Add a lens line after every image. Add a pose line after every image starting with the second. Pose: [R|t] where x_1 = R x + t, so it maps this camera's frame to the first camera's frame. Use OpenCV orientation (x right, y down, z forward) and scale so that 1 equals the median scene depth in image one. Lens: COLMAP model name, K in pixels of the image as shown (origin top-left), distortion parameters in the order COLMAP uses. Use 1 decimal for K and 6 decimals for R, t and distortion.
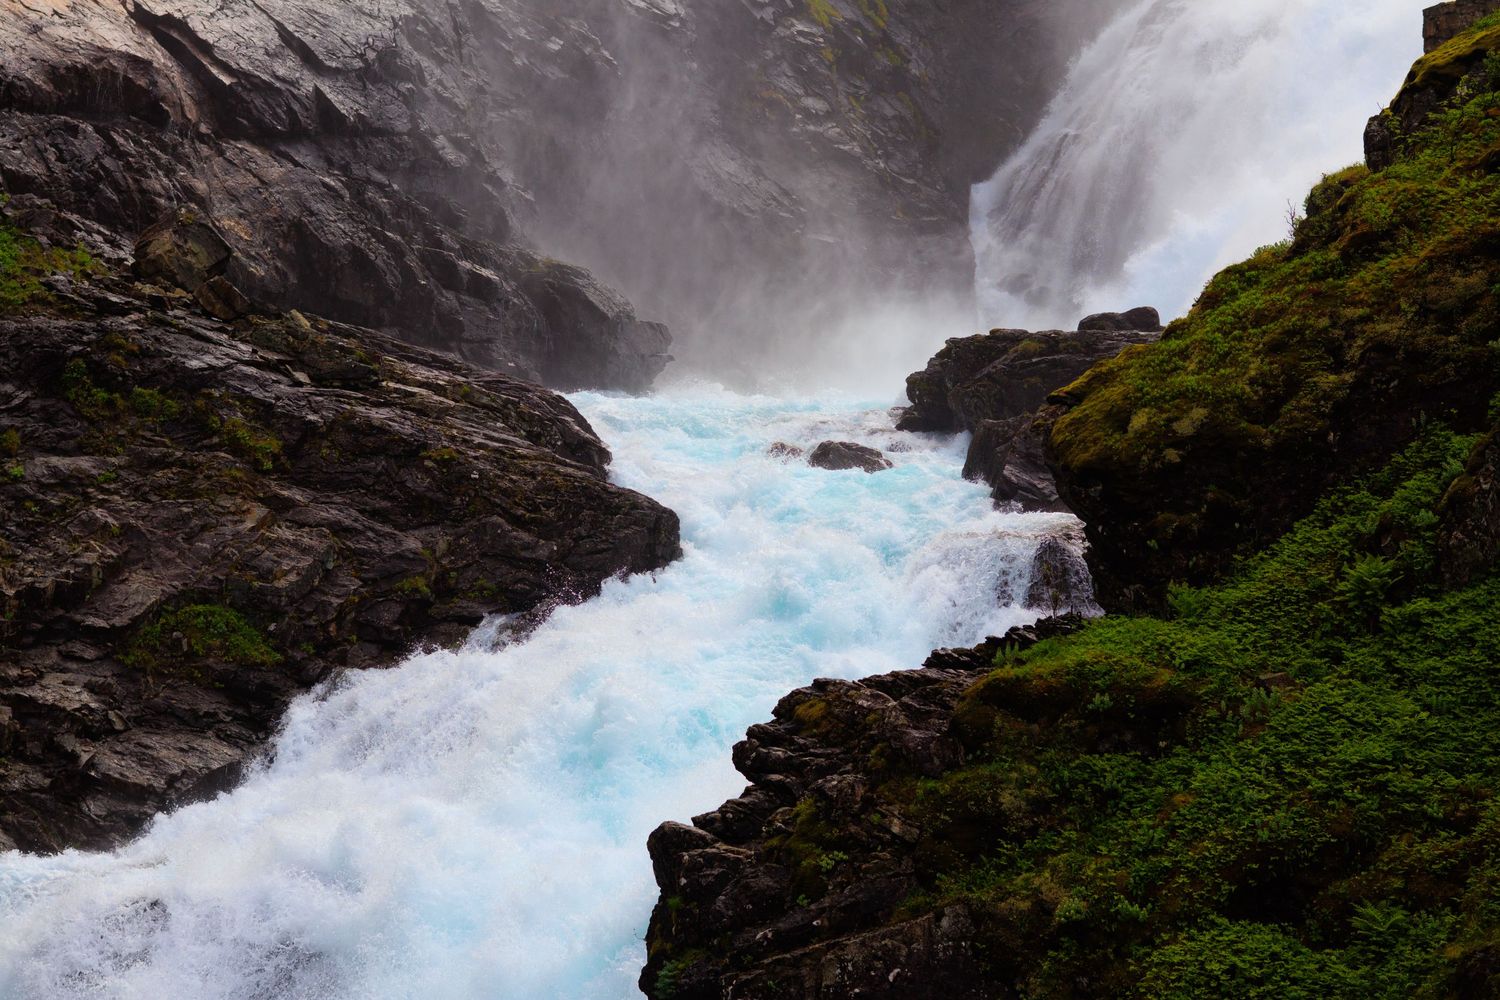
lens RADIAL K [[3411.5, 0, 750.2], [0, 3411.5, 503.6], [0, 0, 1]] dist [-0.017329, 0.000000]
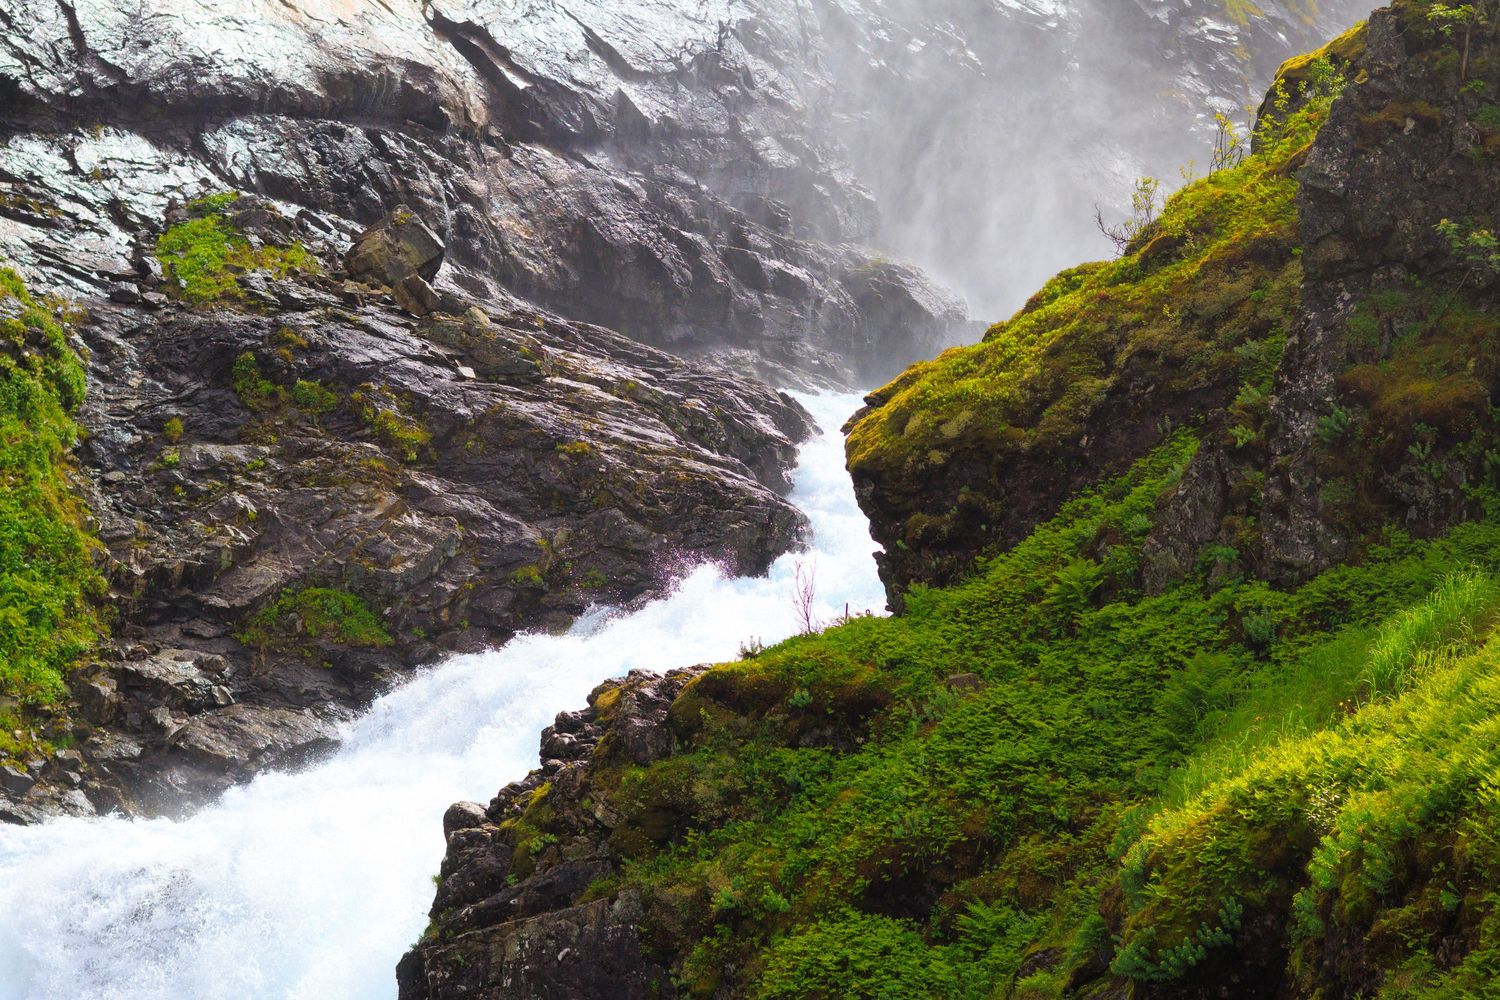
lens RADIAL K [[3411.5, 0, 748.5], [0, 3411.5, 496.1], [0, 0, 1]] dist [-0.017329, 0.000000]
pose [[0.981079, 0.017283, -0.192833, 0.169669], [-0.017547, 0.999846, 0.000336, -0.001253], [0.192809, 0.003054, 0.981232, -0.003365]]
